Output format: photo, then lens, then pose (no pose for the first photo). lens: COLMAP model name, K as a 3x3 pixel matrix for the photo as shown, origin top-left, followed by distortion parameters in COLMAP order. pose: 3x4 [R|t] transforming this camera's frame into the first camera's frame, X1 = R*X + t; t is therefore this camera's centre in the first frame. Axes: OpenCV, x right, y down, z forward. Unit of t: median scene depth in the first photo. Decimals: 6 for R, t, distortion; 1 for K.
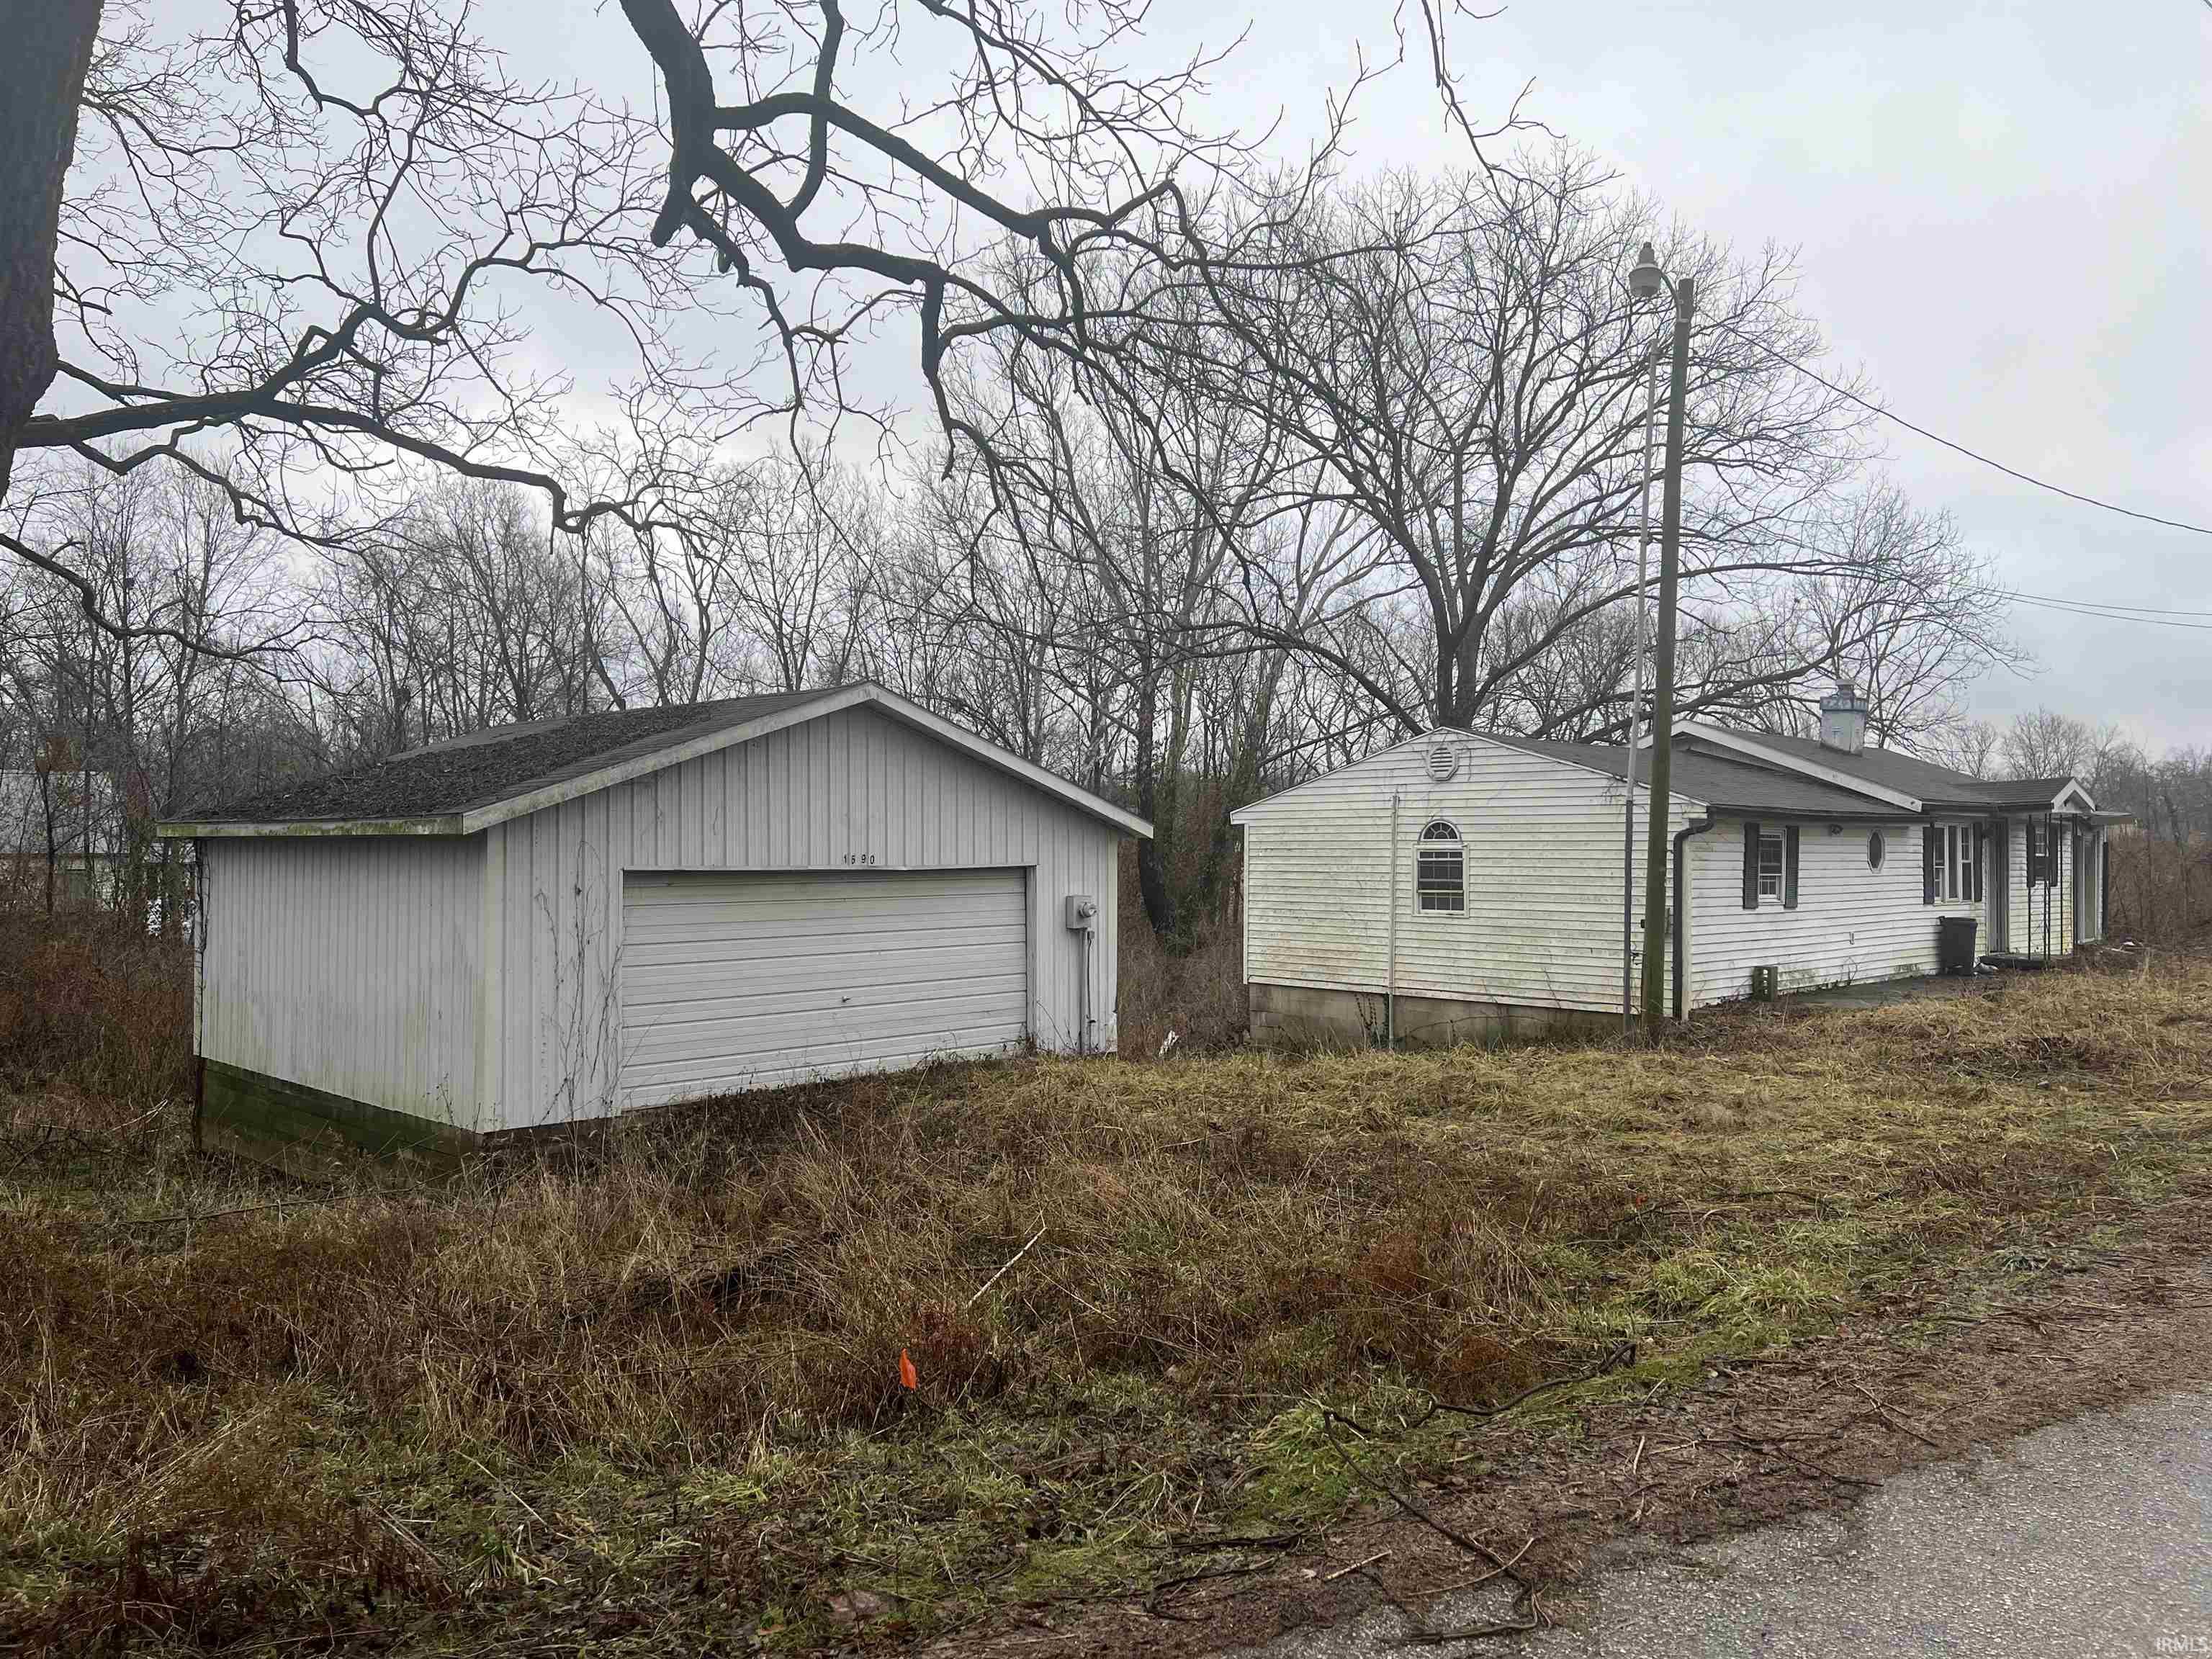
lens RADIAL K [[1660.3, 0, 1088.7], [0, 1660.3, 849.2], [0, 0, 1]] dist [0.065373, -0.073384]
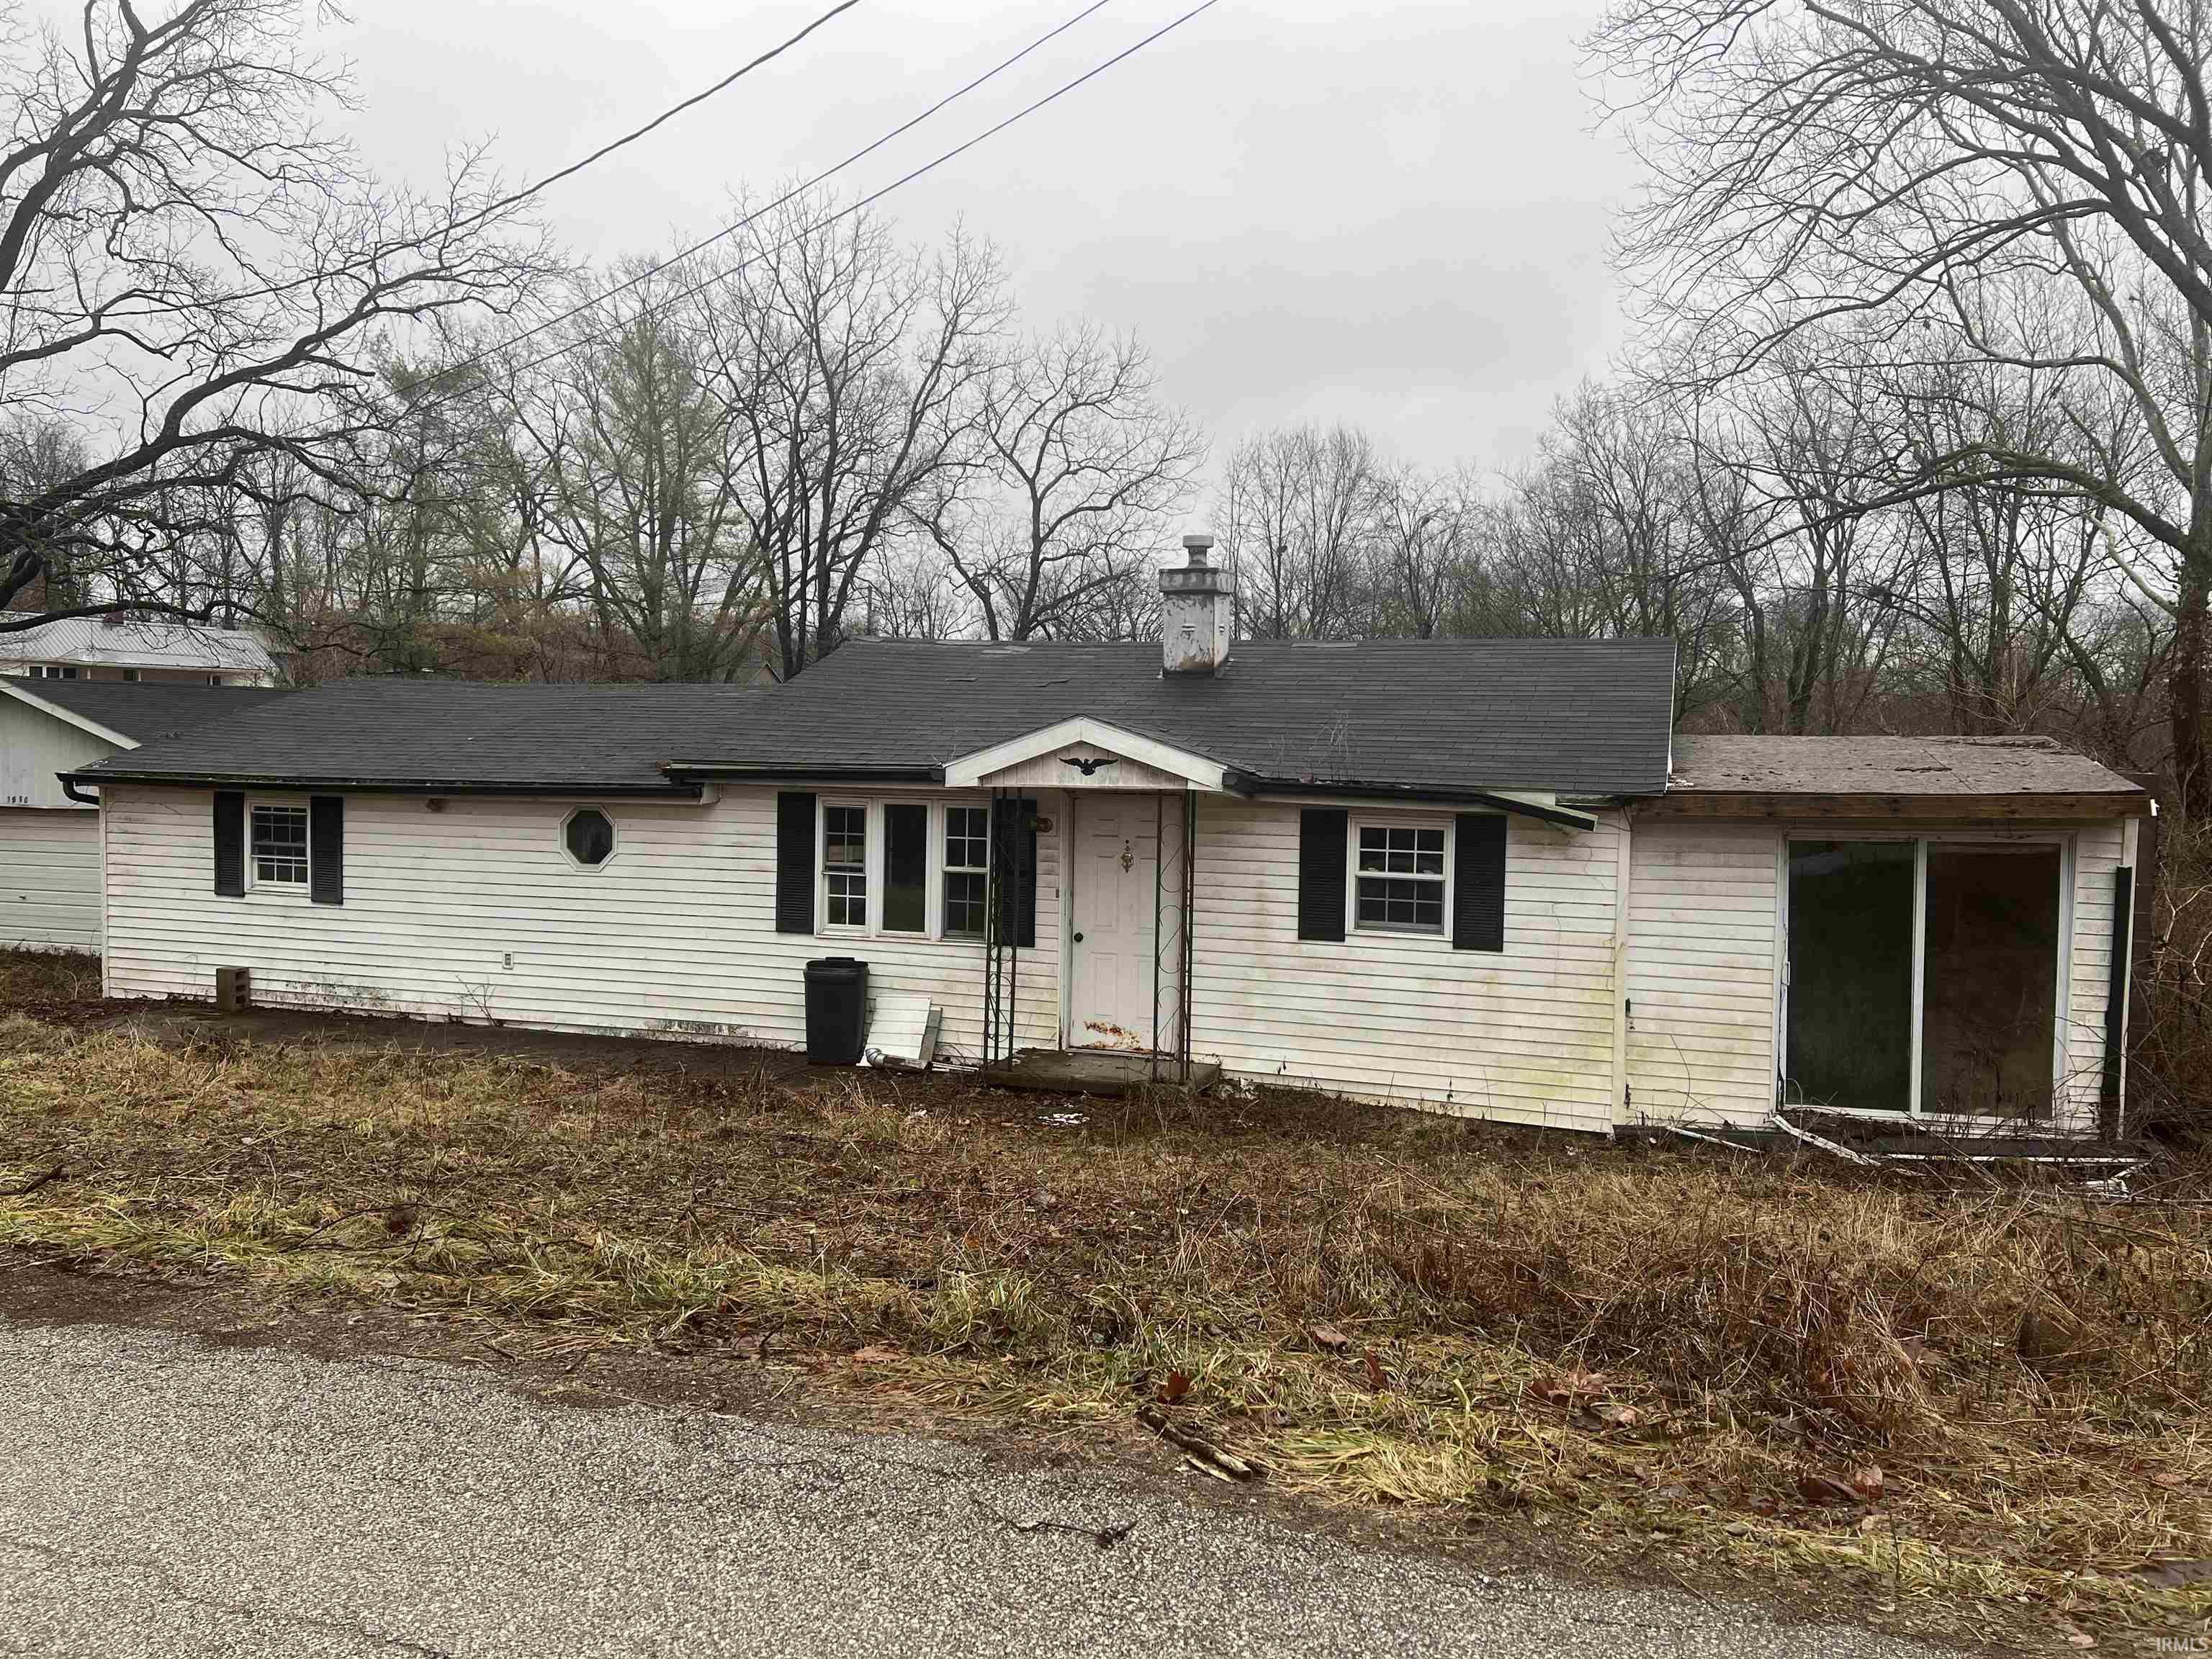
lens RADIAL K [[1660.3, 0, 1089.4], [0, 1660.3, 819.5], [0, 0, 1]] dist [0.065373, -0.073384]
pose [[0.429218, 0.043804, -0.902138, 1.260054], [-0.011543, 0.999008, 0.043016, -0.040414], [0.903127, -0.008050, 0.429298, 0.980608]]
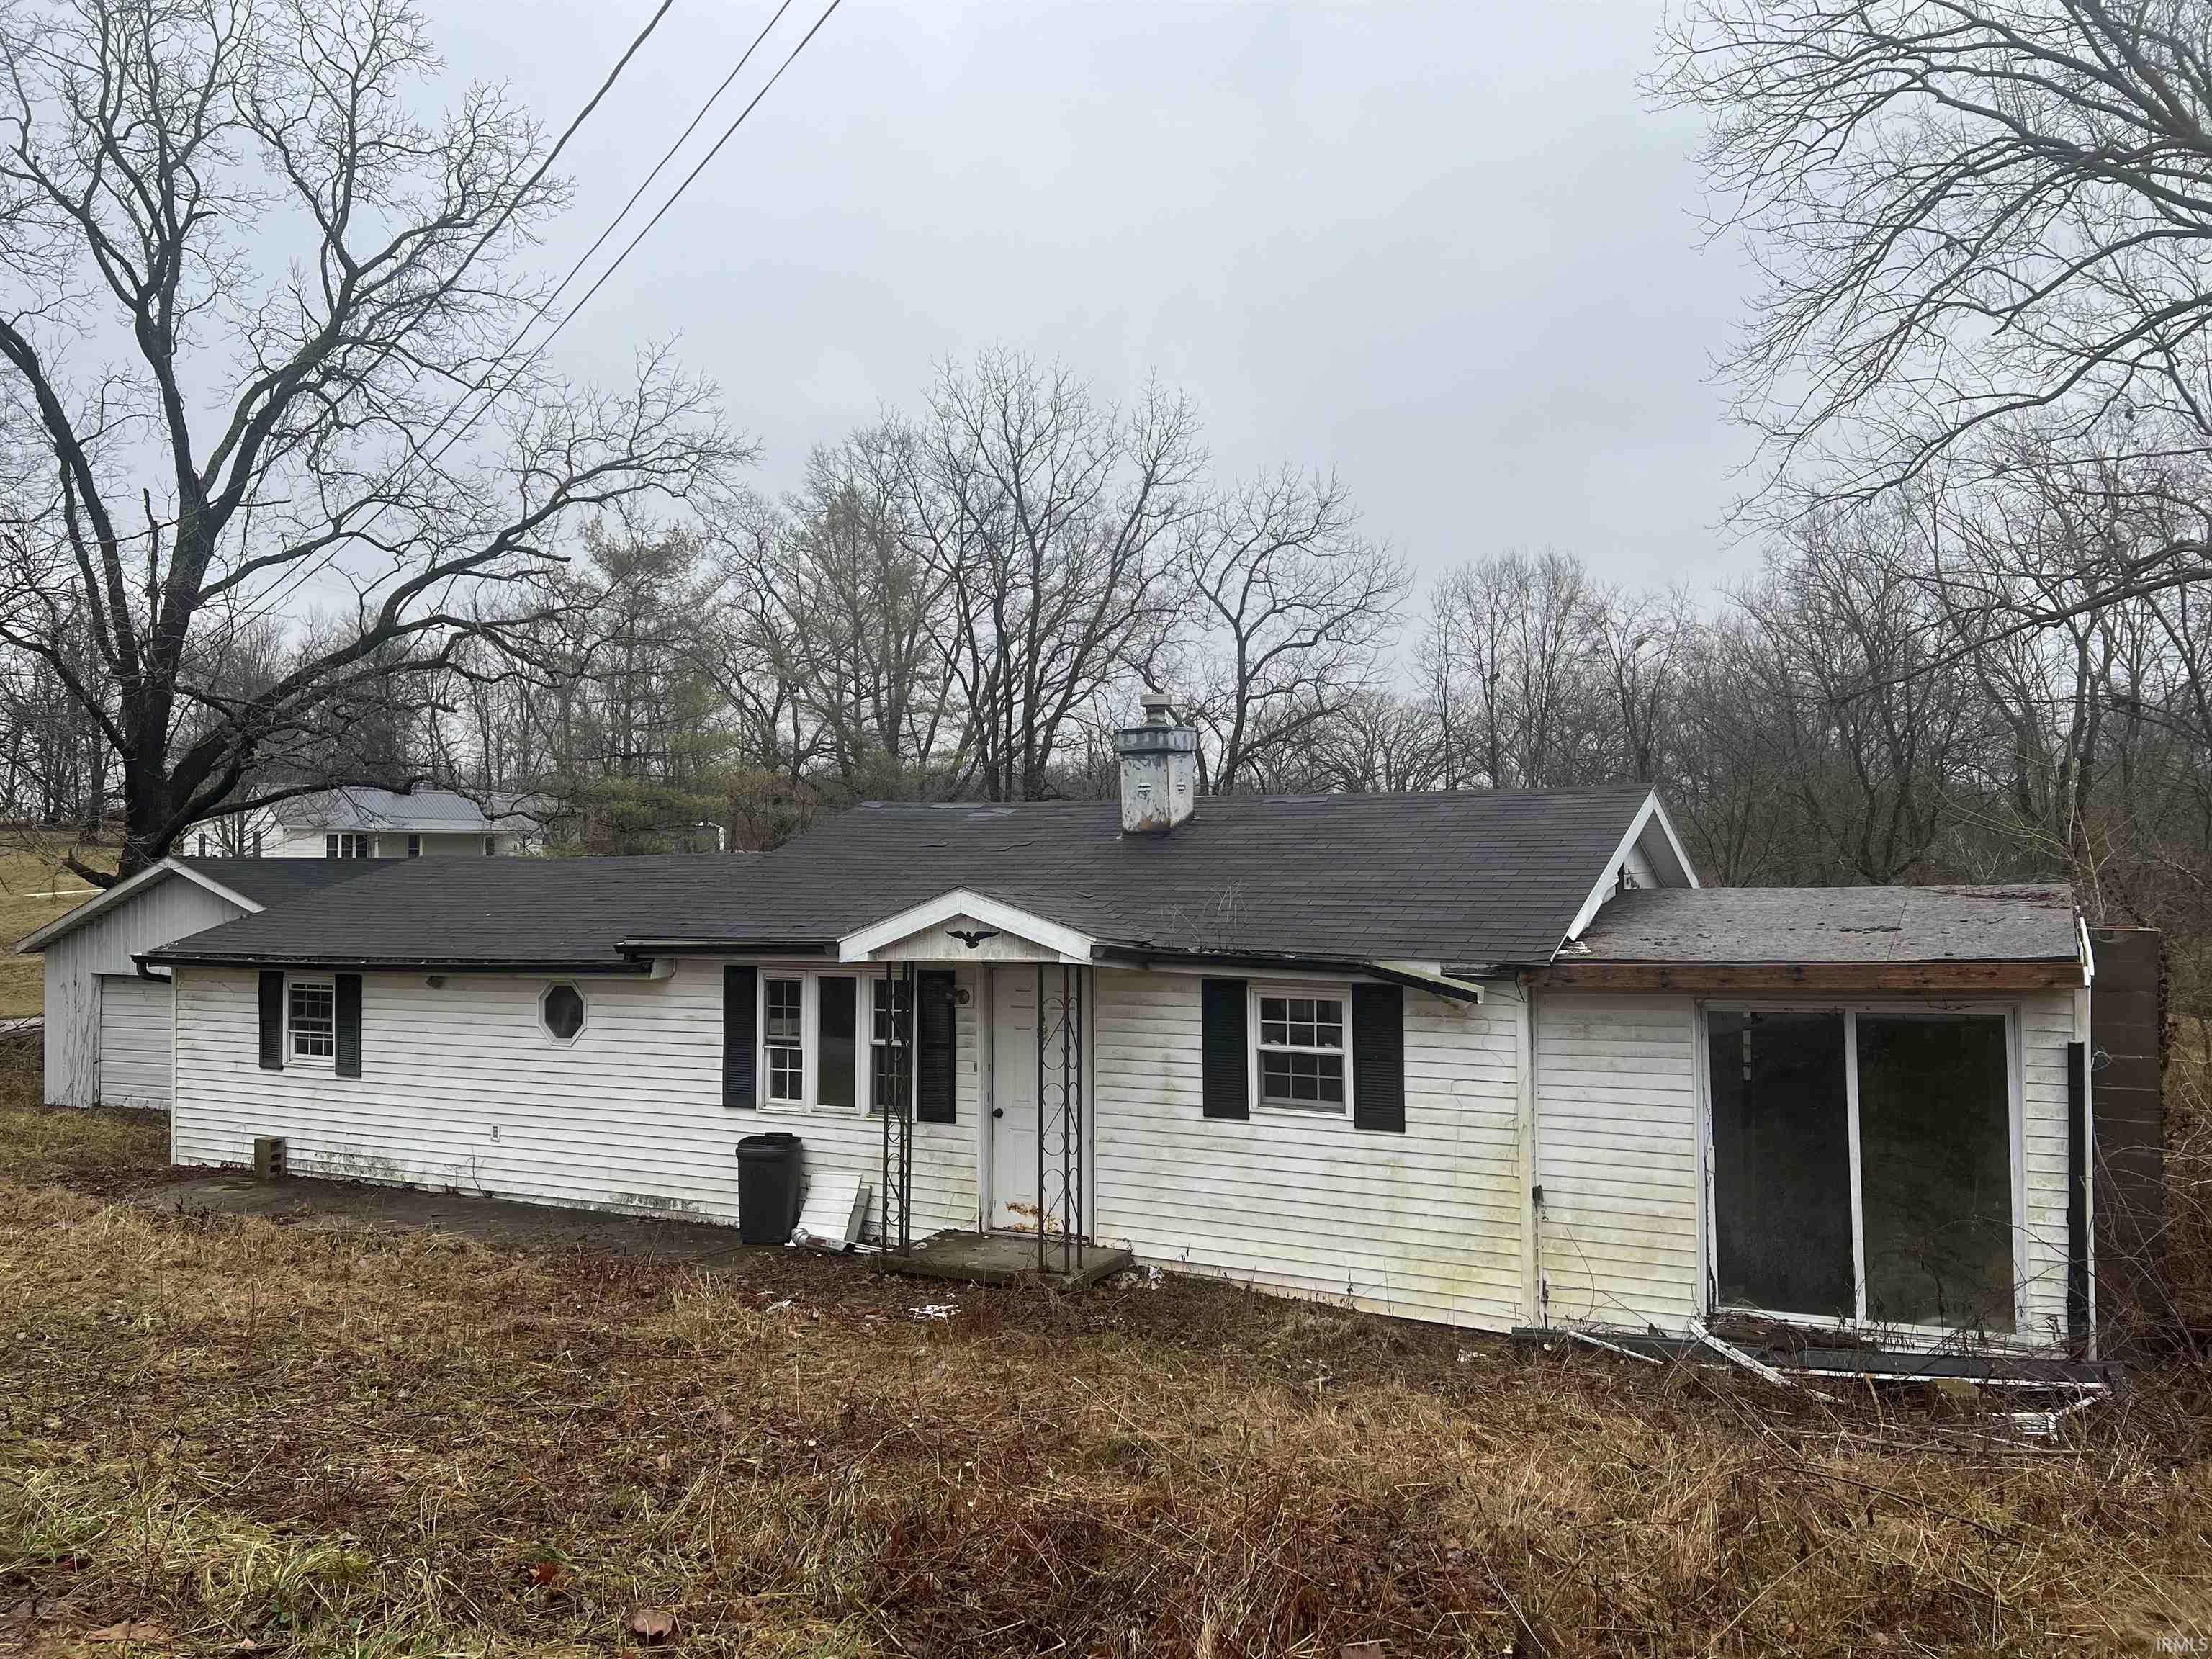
lens RADIAL K [[1660.3, 0, 1100.2], [0, 1660.3, 834.3], [0, 0, 1]] dist [0.065373, -0.073384]
pose [[0.277638, -0.030199, -0.960211, 1.295753], [0.011958, 0.999537, -0.027978, -0.054171], [0.960611, -0.003715, 0.277871, 1.118487]]
